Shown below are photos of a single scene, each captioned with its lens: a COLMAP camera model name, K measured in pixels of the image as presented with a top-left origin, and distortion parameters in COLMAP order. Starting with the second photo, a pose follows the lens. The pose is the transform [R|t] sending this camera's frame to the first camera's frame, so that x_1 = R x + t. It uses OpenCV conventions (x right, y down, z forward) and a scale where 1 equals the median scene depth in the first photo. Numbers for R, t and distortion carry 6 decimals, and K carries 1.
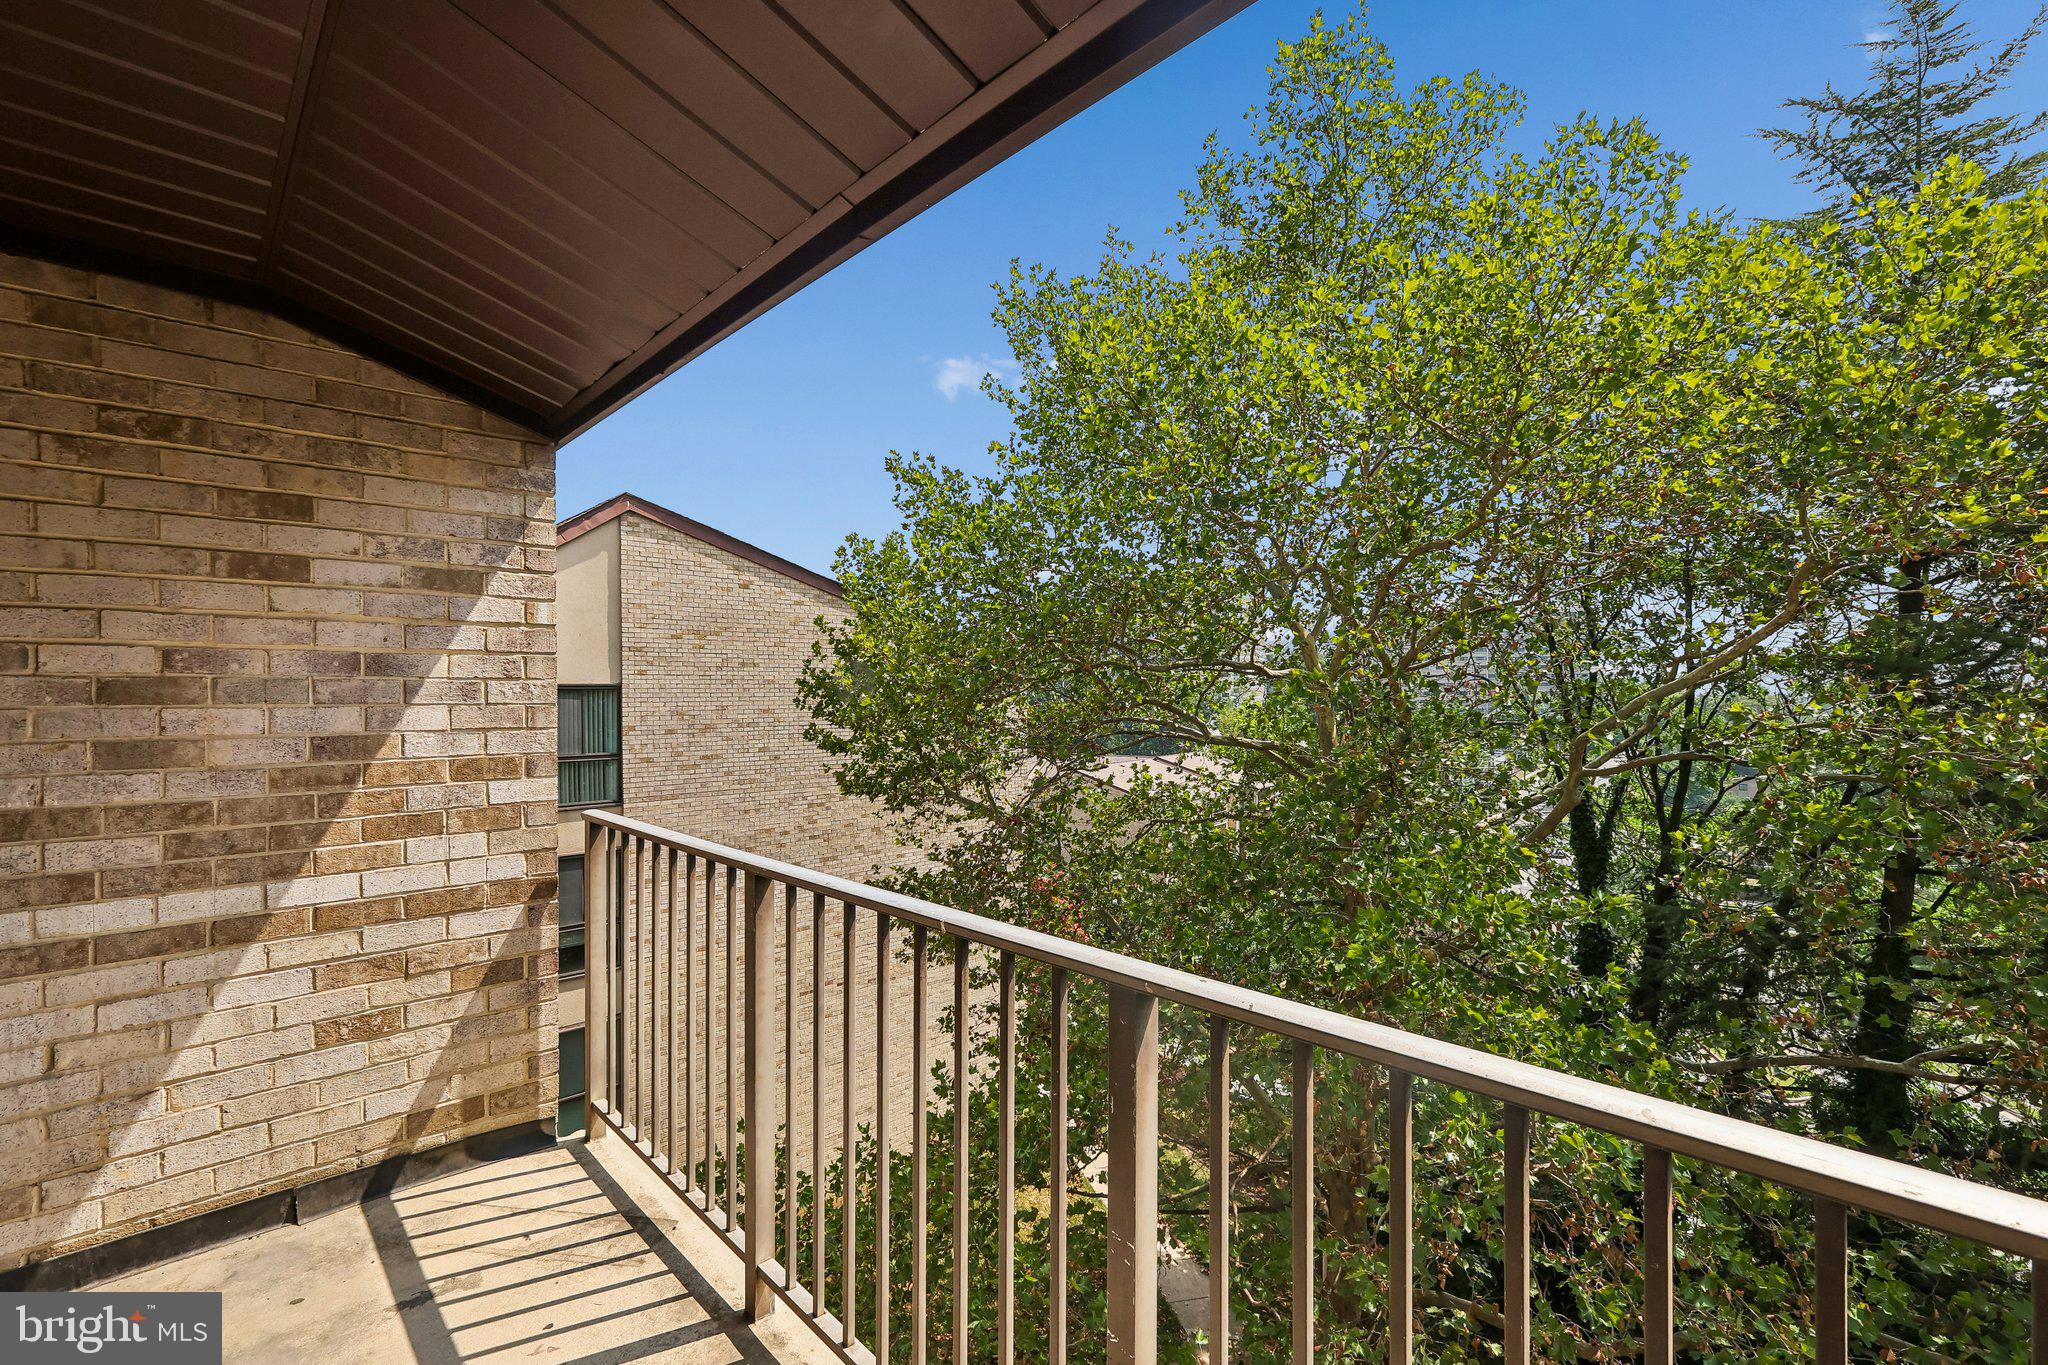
lens RADIAL K [[904.4, 0, 1026.0], [0, 904.4, 683.2], [0, 0, 1]] dist [-0.000565, 0.000526]
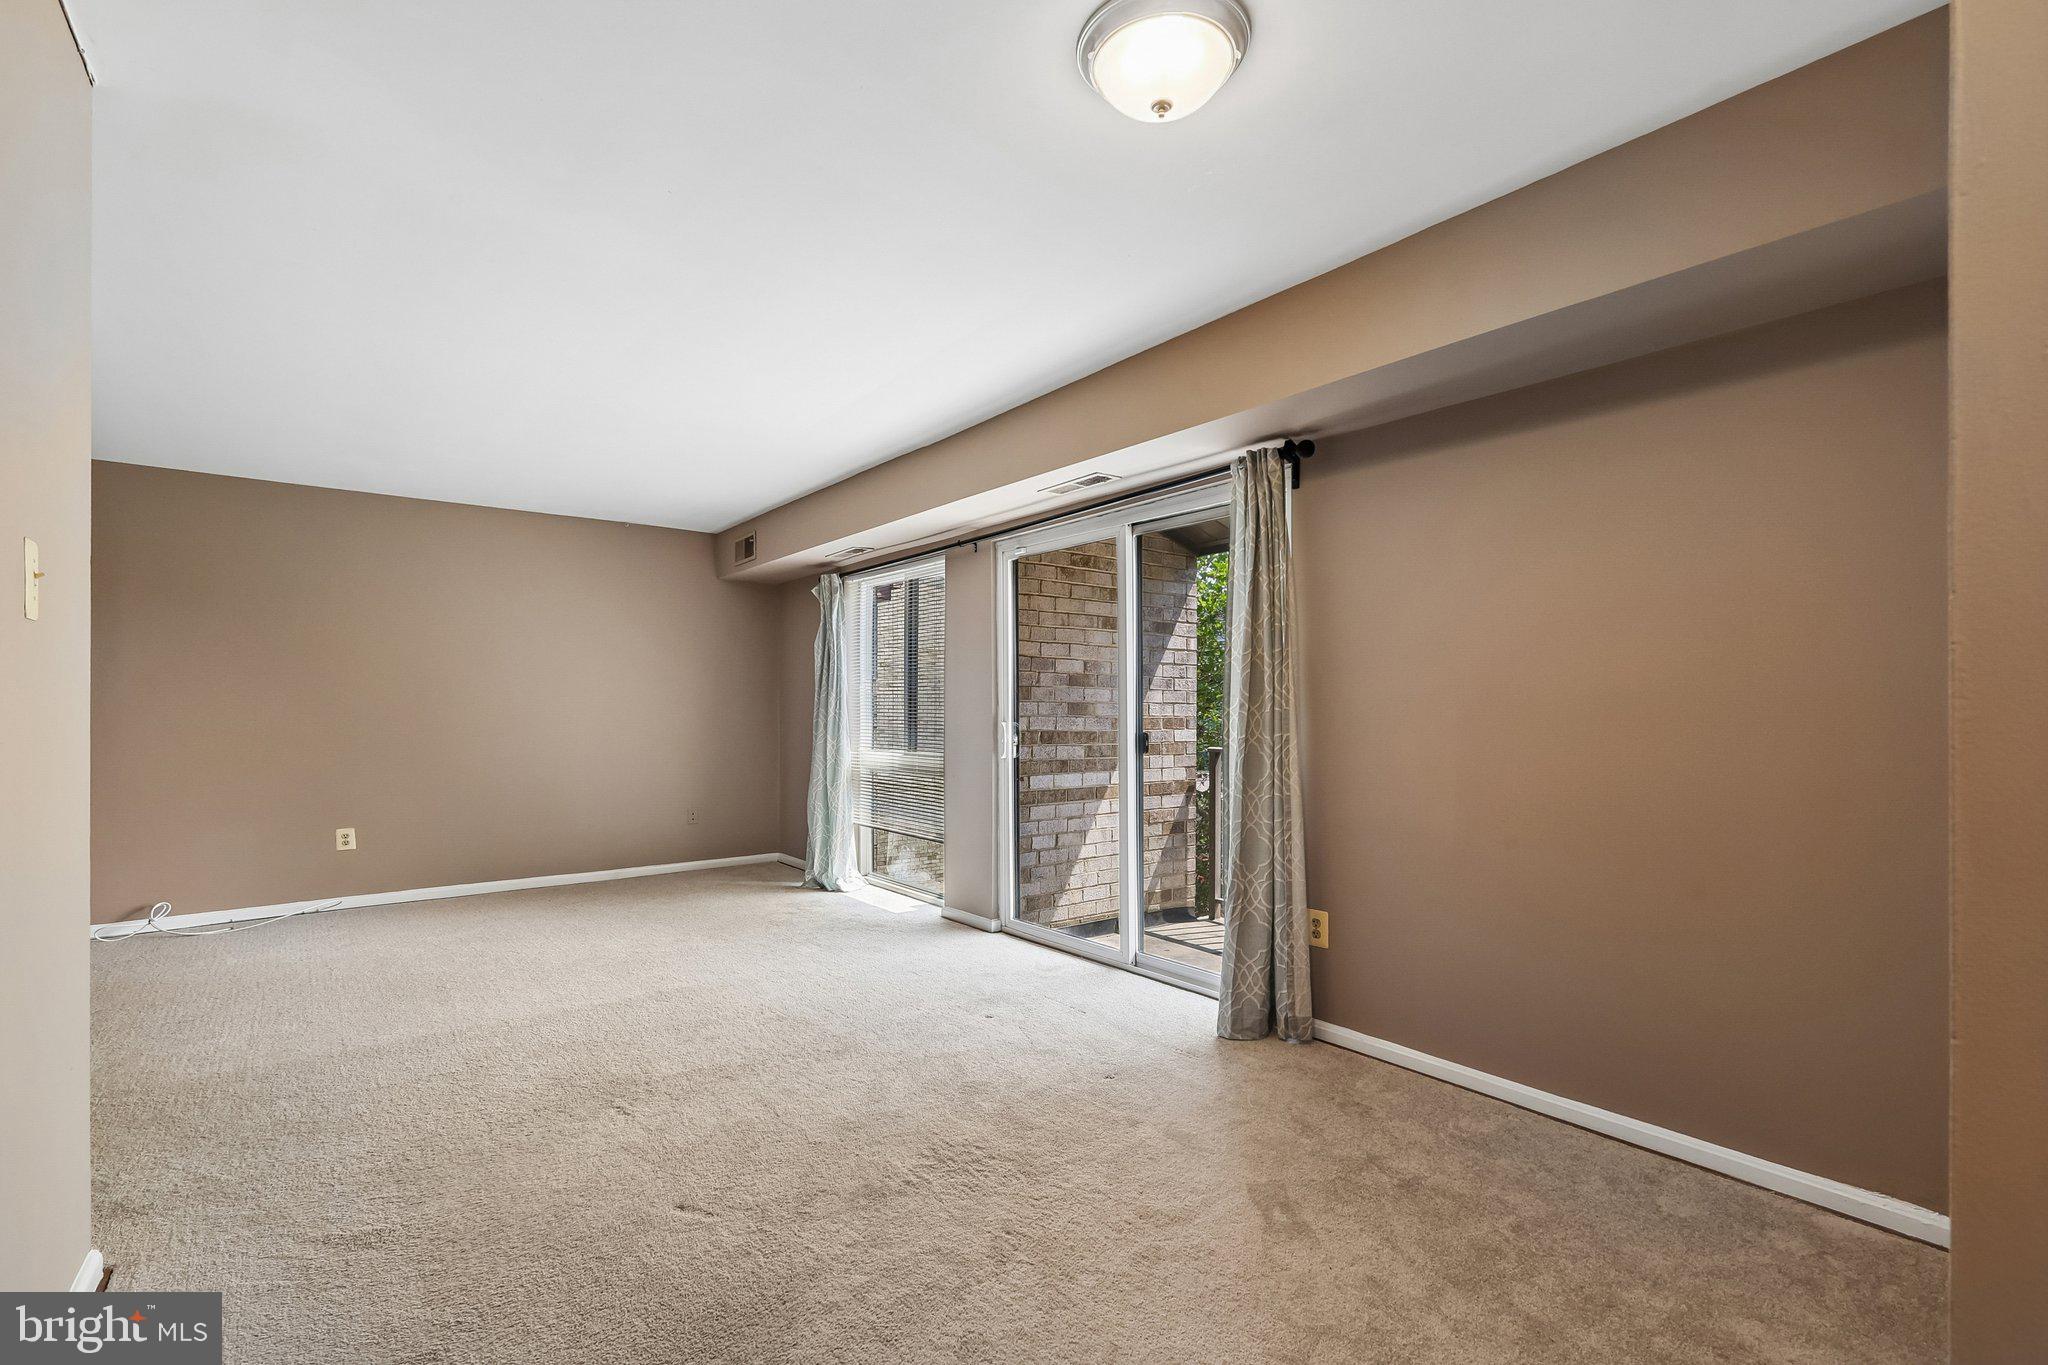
lens RADIAL K [[904.4, 0, 1009.4], [0, 904.4, 705.6], [0, 0, 1]] dist [-0.000565, 0.000526]
pose [[0.993732, 0.005206, -0.111668, -0.857230], [-0.005468, 0.999983, -0.002042, 0.072710], [0.111656, 0.002639, 0.993743, -1.169403]]
